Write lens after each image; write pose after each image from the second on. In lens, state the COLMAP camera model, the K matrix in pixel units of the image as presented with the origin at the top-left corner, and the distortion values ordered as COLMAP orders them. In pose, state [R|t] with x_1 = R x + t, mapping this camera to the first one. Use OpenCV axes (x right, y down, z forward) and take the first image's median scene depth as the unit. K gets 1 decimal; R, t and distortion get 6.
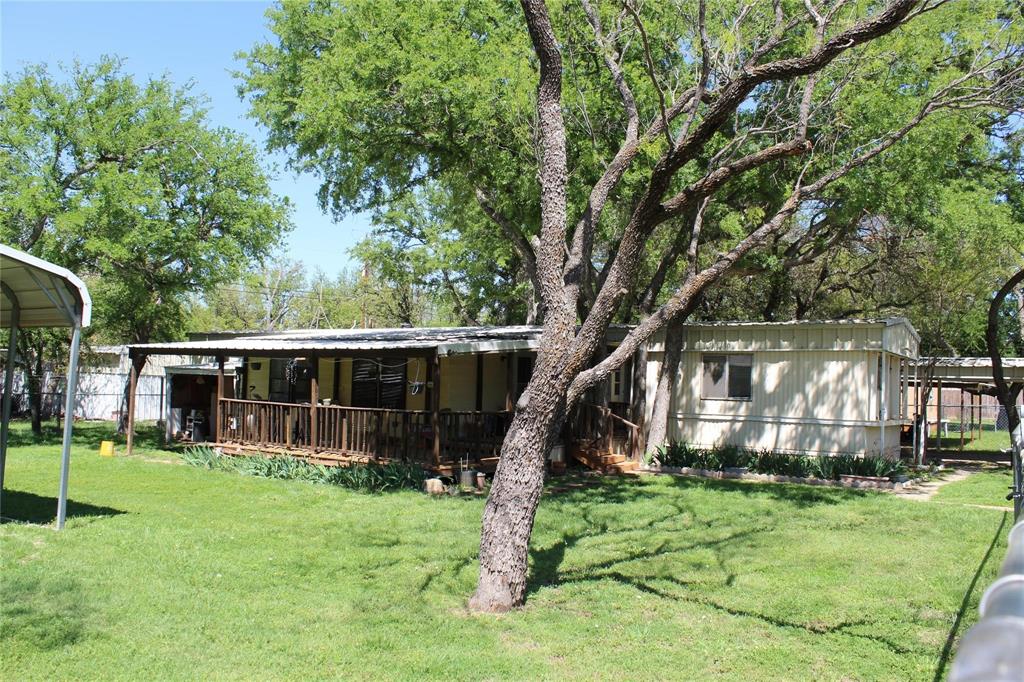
lens RADIAL K [[849.4, 0, 489.1], [0, 849.4, 342.8], [0, 0, 1]] dist [-0.089266, 0.000541]
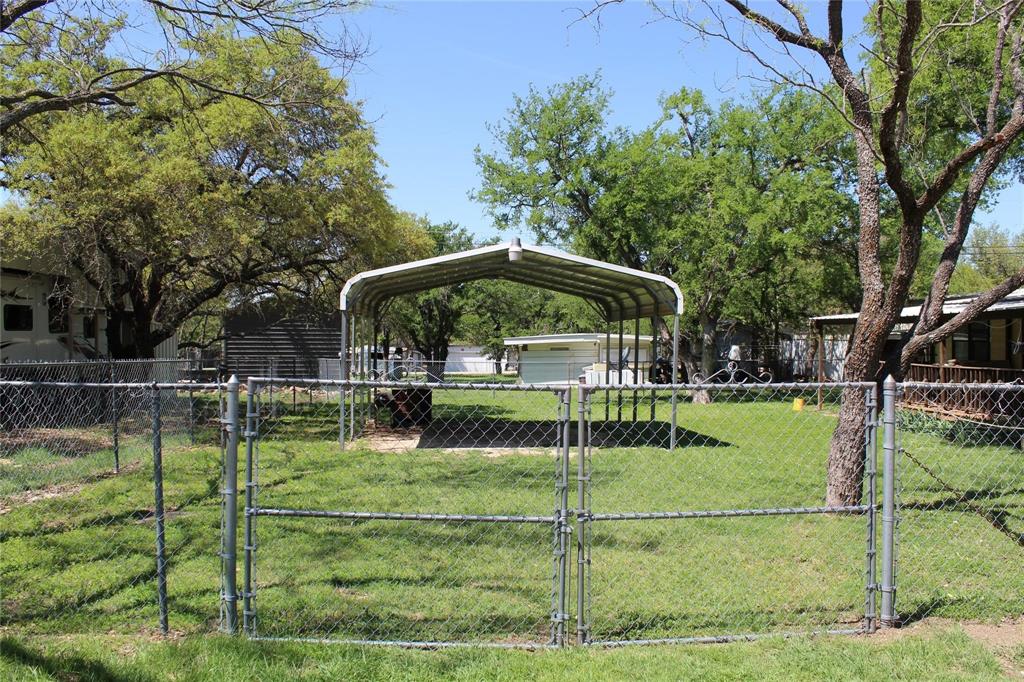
lens RADIAL K [[849.4, 0, 489.1], [0, 849.4, 342.8], [0, 0, 1]] dist [-0.089266, 0.000541]
pose [[0.591665, -0.029923, -0.805628, 0.315837], [0.063598, 0.997929, 0.009642, -0.002917], [0.803671, -0.056941, 0.592343, -0.095493]]
